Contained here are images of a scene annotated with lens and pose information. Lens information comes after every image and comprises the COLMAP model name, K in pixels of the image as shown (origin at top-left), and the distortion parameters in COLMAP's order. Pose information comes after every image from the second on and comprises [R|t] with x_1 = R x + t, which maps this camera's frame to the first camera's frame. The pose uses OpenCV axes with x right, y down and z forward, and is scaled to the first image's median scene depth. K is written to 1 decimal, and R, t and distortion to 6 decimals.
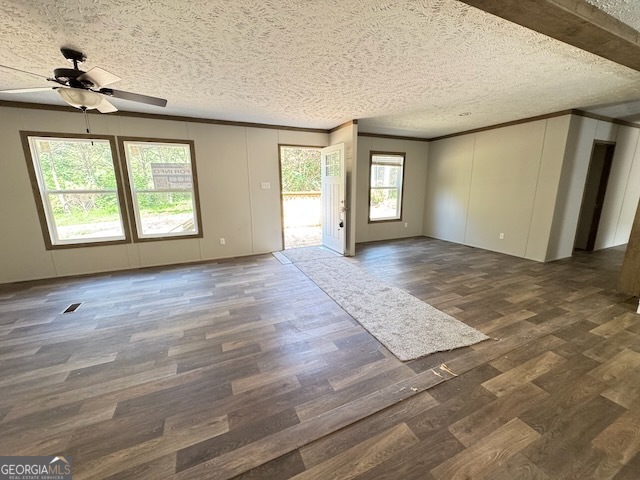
lens RADIAL K [[256.4, 0, 320.0], [0, 256.4, 240.0], [0, 0, 1]] dist [-0.002725, 0.000221]
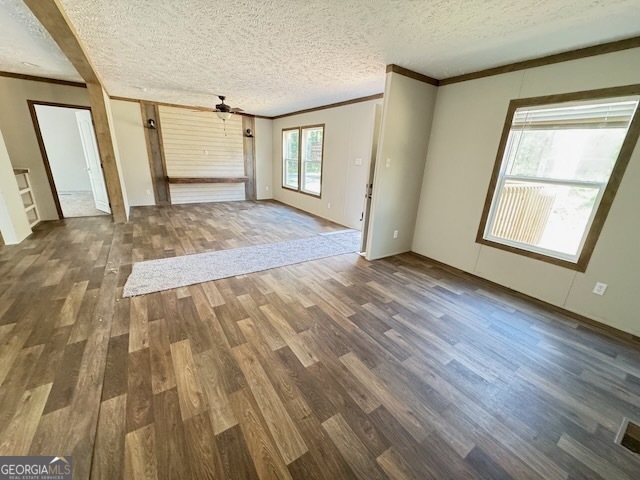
lens RADIAL K [[256.0, 0, 320.0], [0, 256.0, 240.0], [0, 0, 1]] dist [-0.001652, 0.000456]
pose [[0.163063, 0.321296, -0.932834, 1.032269], [-0.252813, 0.927528, 0.275276, -0.215127], [0.953675, 0.190945, 0.232473, 0.889360]]
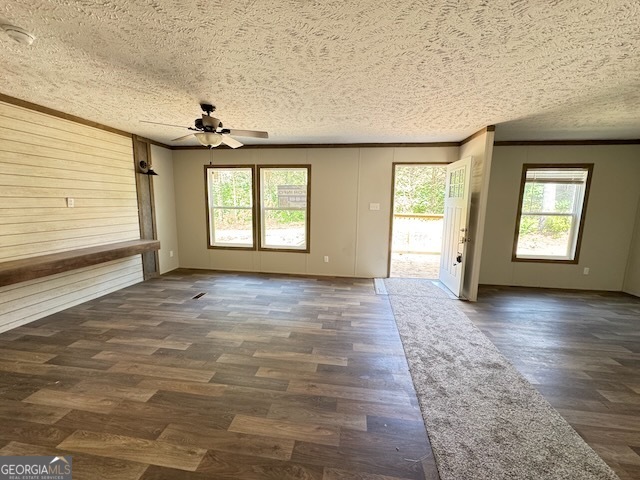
lens RADIAL K [[256.4, 0, 320.0], [0, 256.4, 240.0], [0, 0, 1]] dist [-0.002725, 0.000221]
pose [[0.844463, 0.097896, -0.526592, 0.165882], [-0.133170, 0.990657, -0.029389, -0.047253], [0.518795, 0.094944, 0.849610, 0.135568]]
